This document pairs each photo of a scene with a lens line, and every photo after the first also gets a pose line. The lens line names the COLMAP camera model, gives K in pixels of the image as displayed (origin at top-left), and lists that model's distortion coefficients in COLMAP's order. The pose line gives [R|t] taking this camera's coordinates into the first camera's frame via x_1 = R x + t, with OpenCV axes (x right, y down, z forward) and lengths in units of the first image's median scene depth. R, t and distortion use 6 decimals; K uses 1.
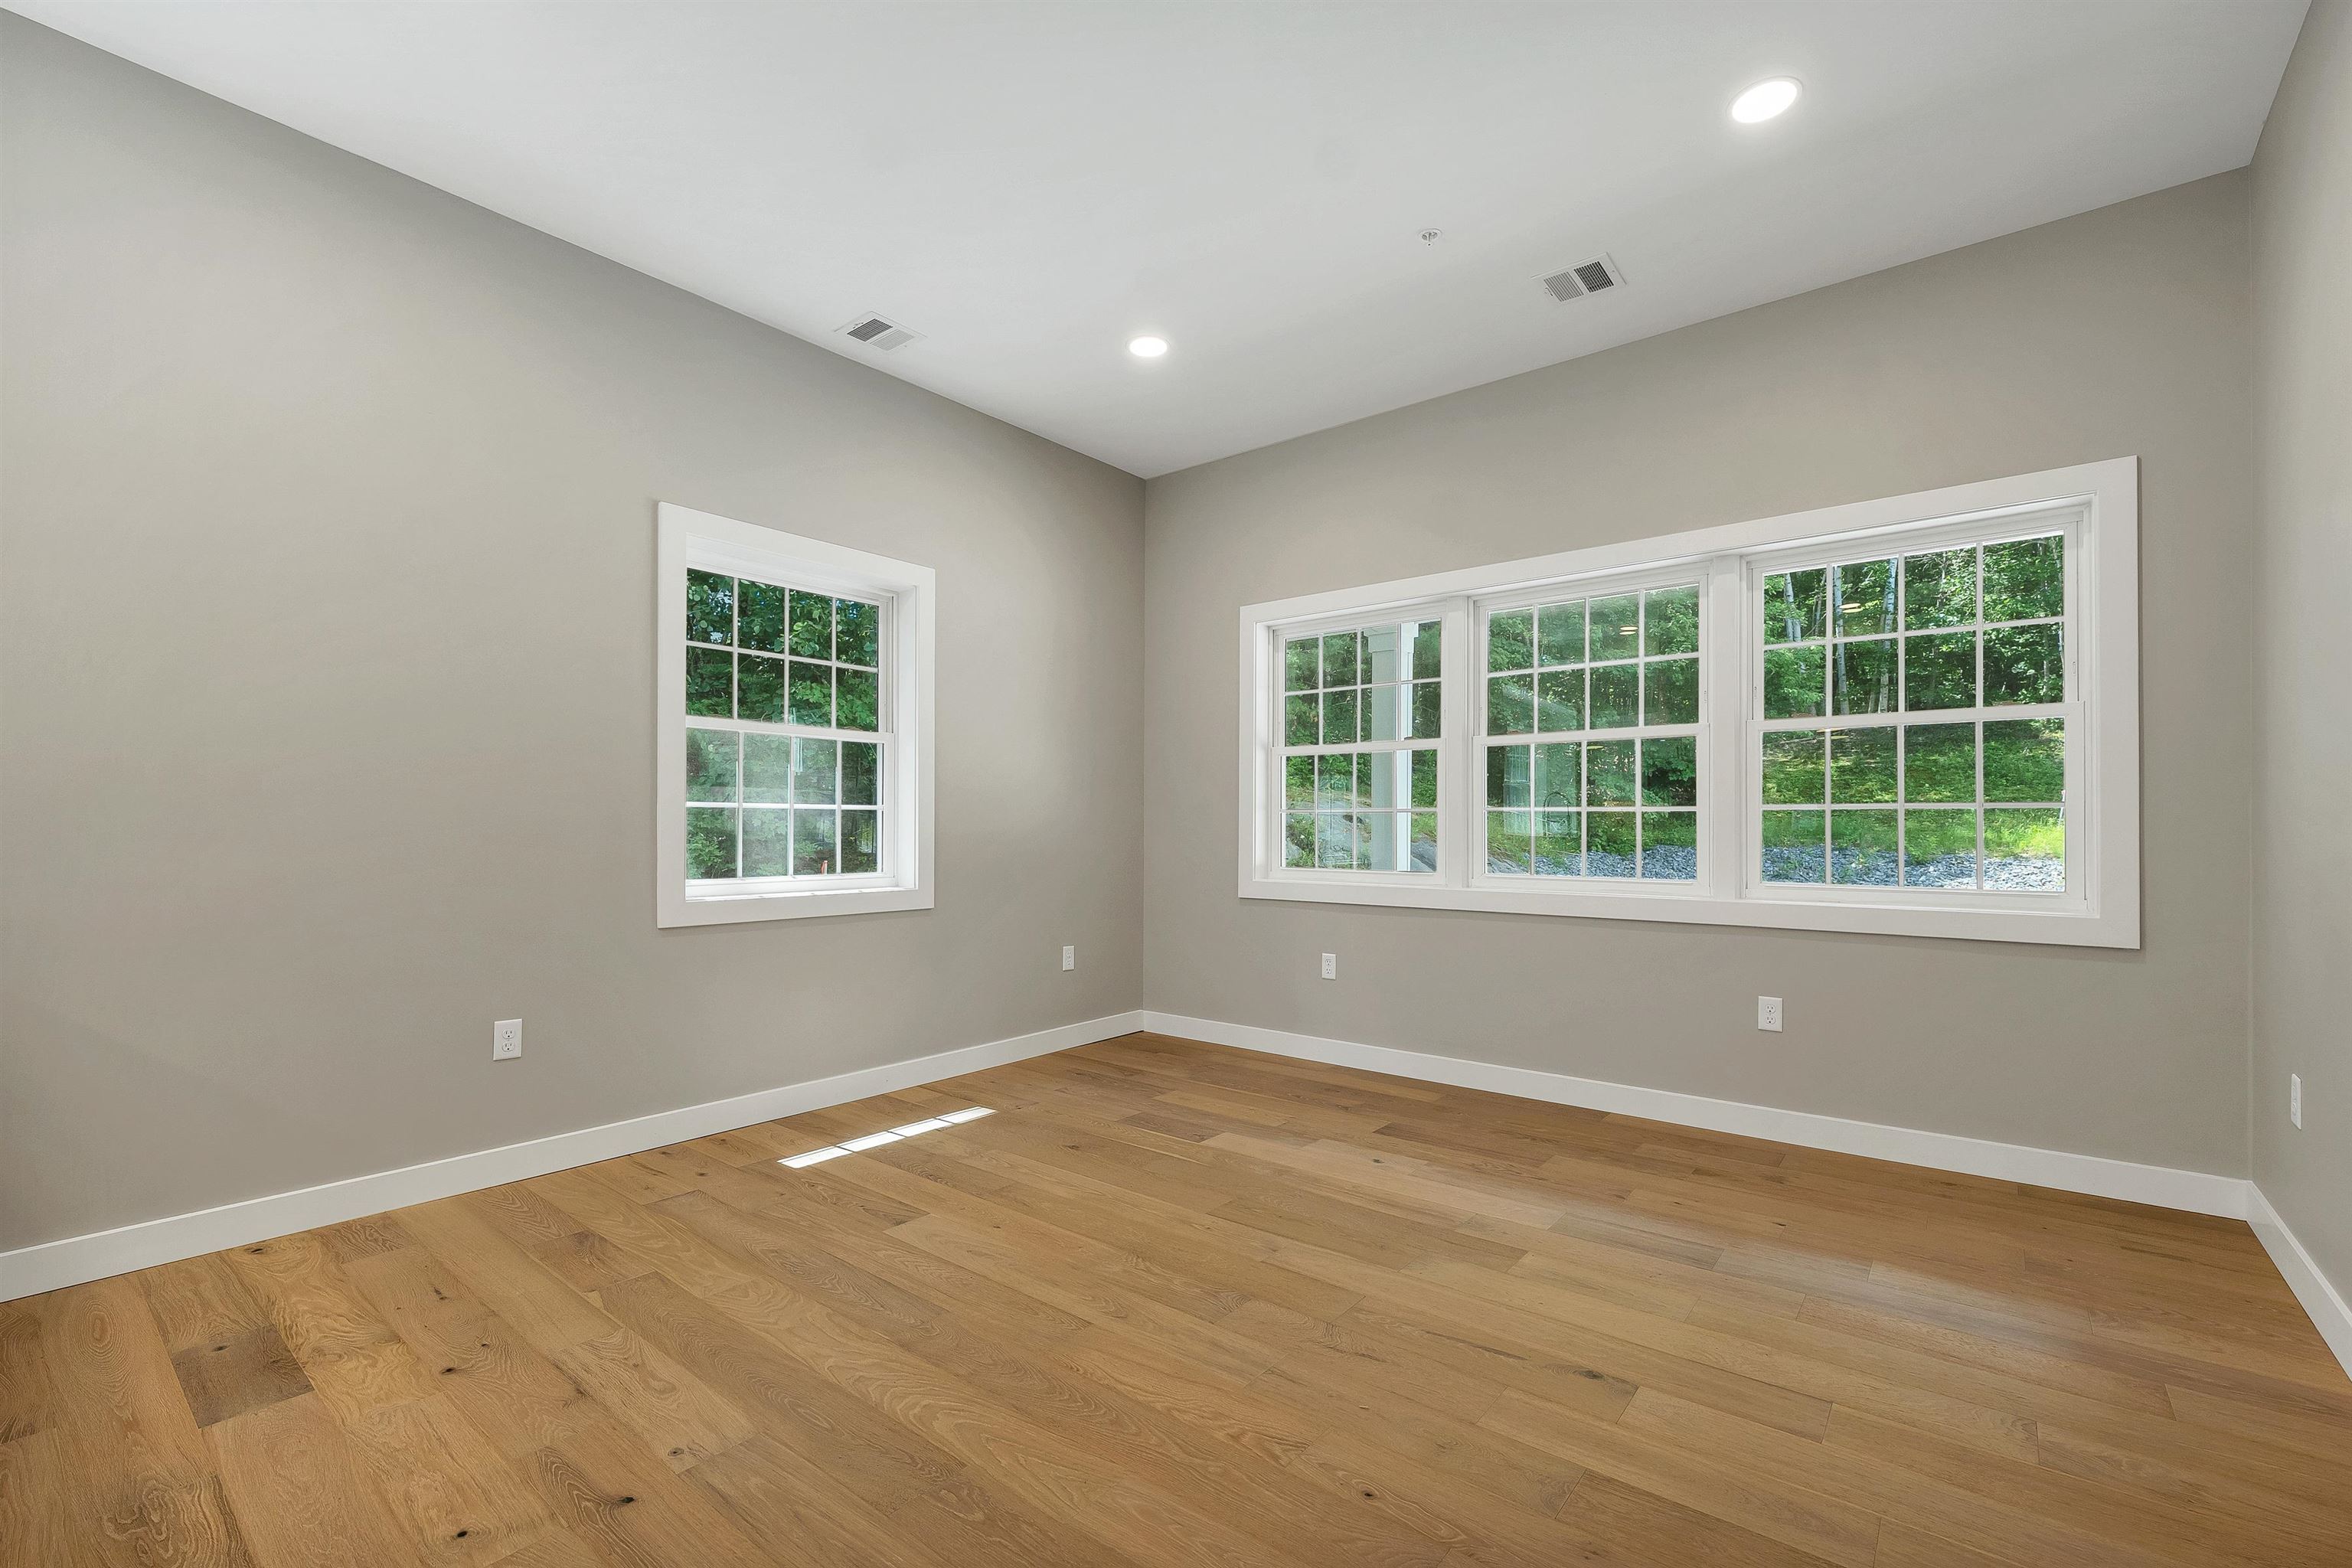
lens RADIAL K [[975.2, 0, 1188.6], [0, 975.2, 831.6], [0, 0, 1]] dist [-0.003477, -0.000130]
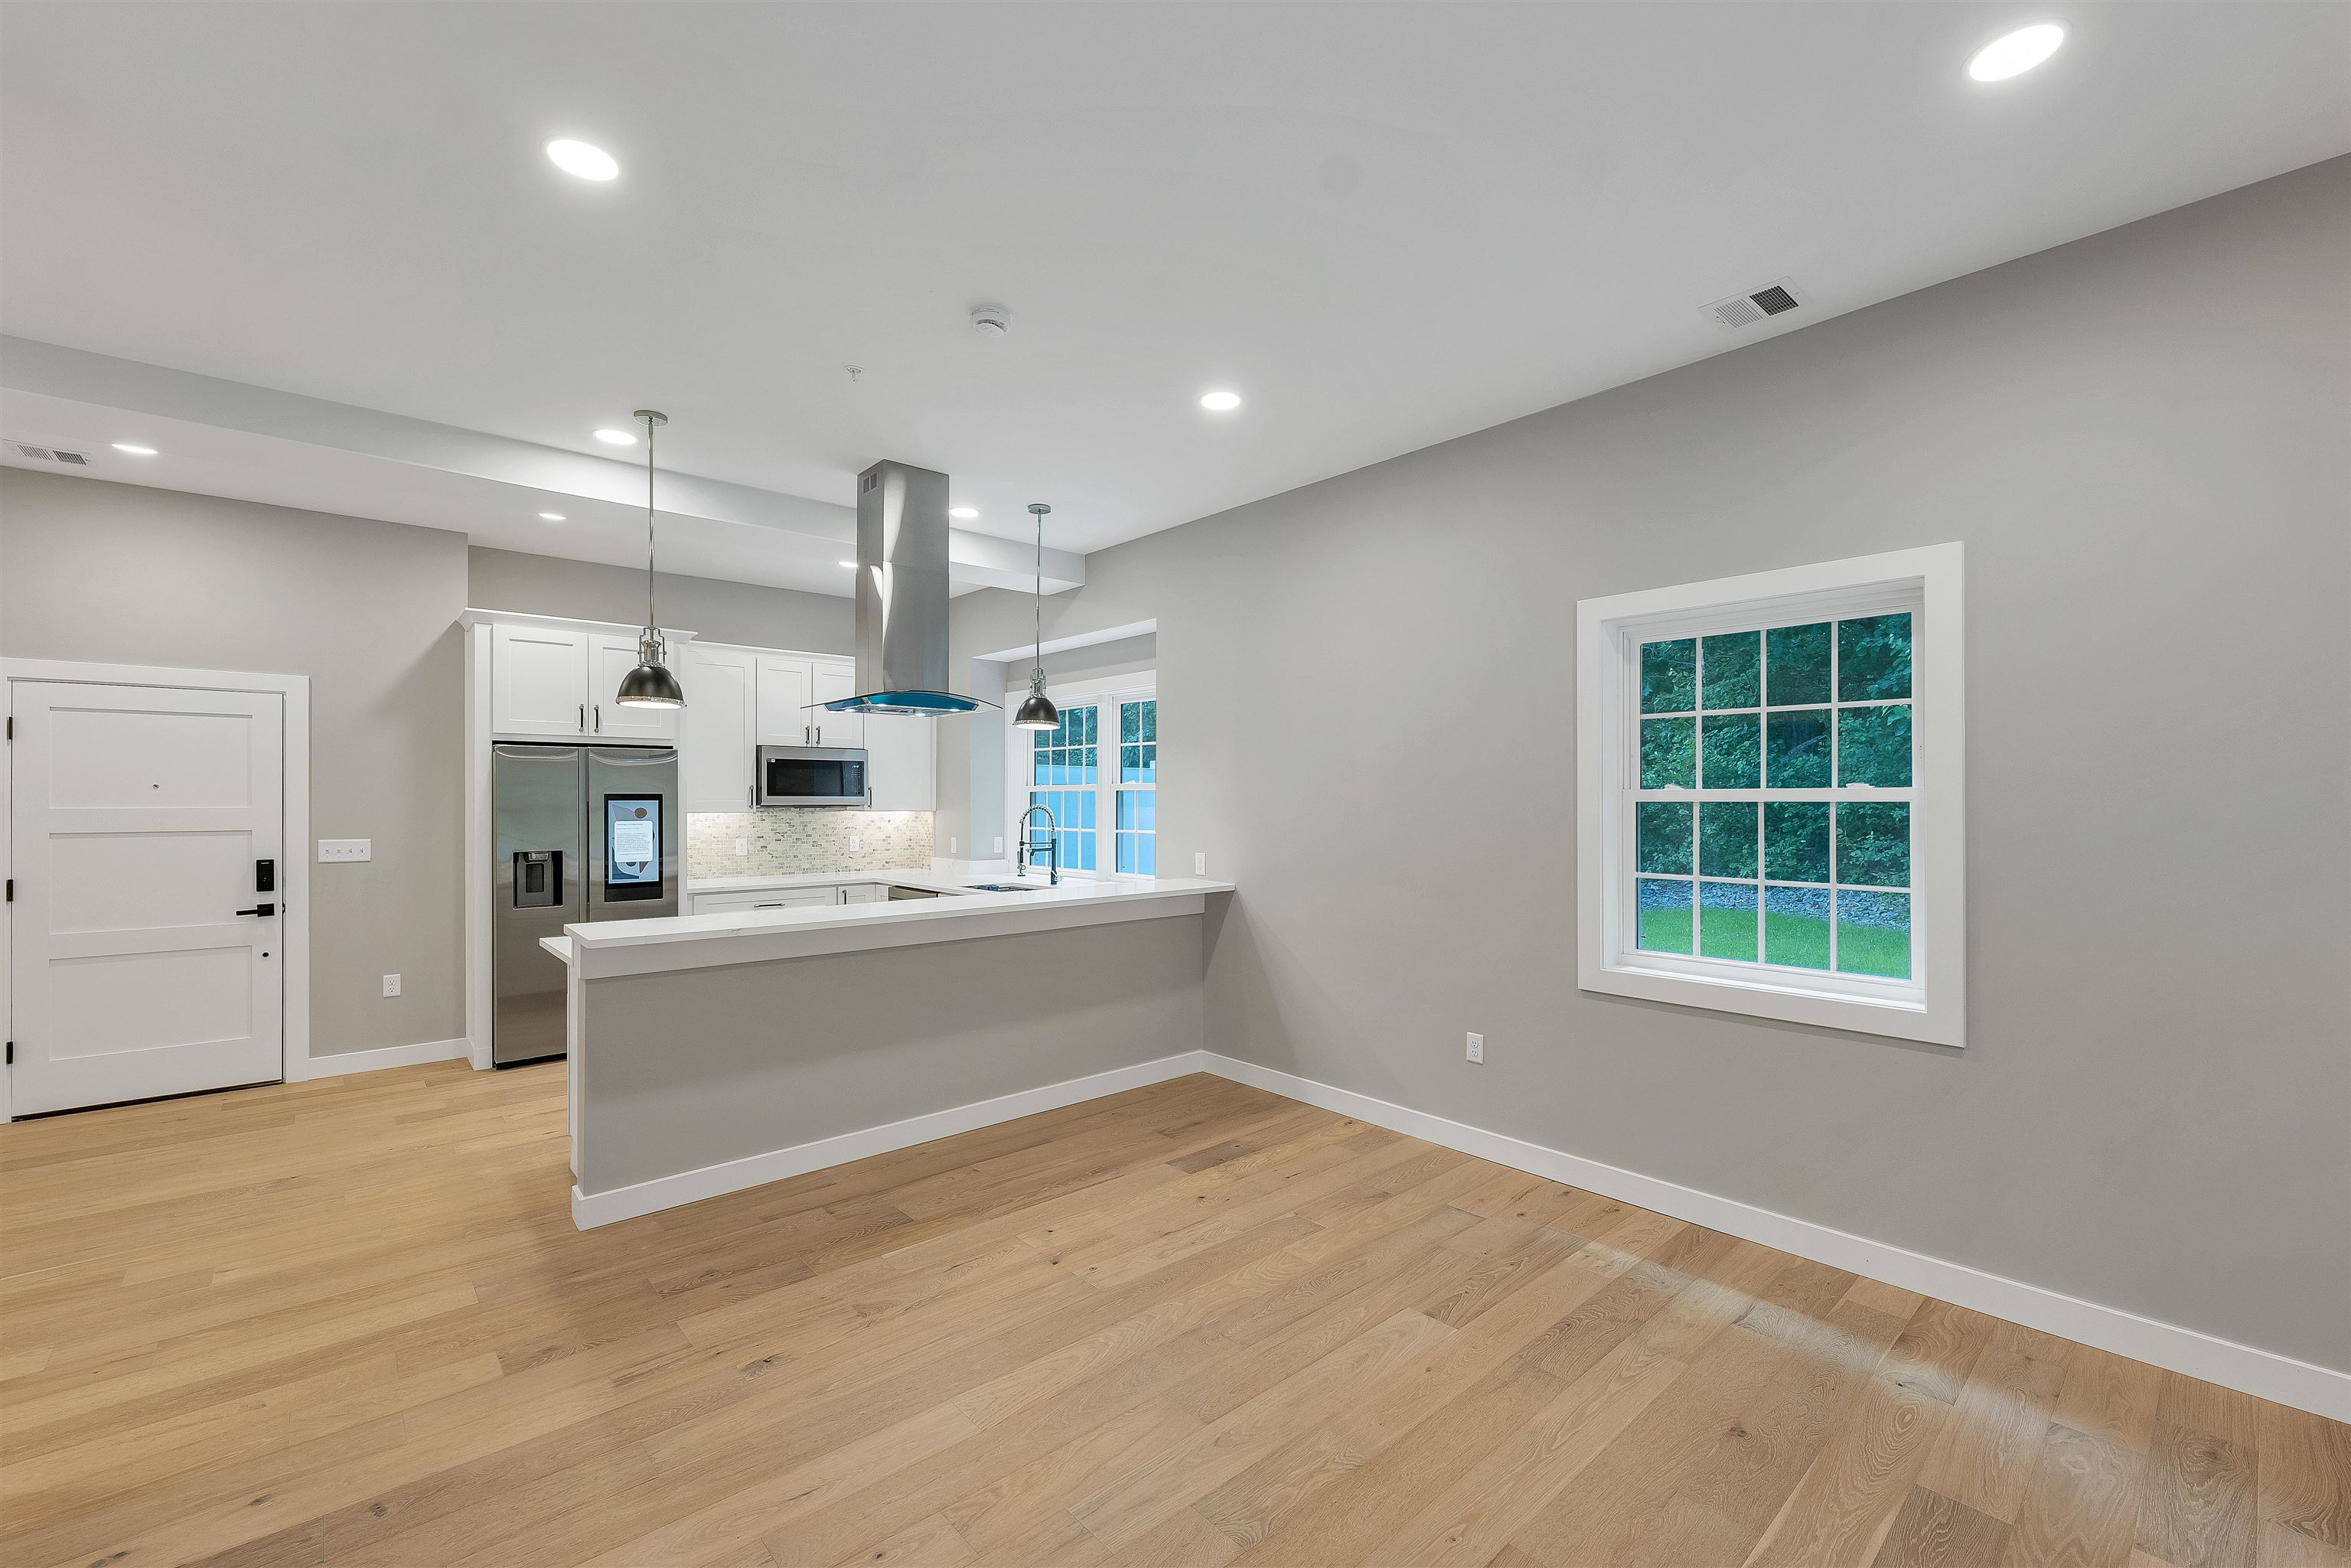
lens RADIAL K [[974.8, 0, 1181.4], [0, 974.8, 800.2], [0, 0, 1]] dist [-0.003477, -0.000130]
pose [[-0.152116, -0.001855, -0.988361, 0.834718], [-0.015198, 0.999884, 0.000463, -0.146448], [0.988246, 0.015091, -0.152127, 0.993844]]
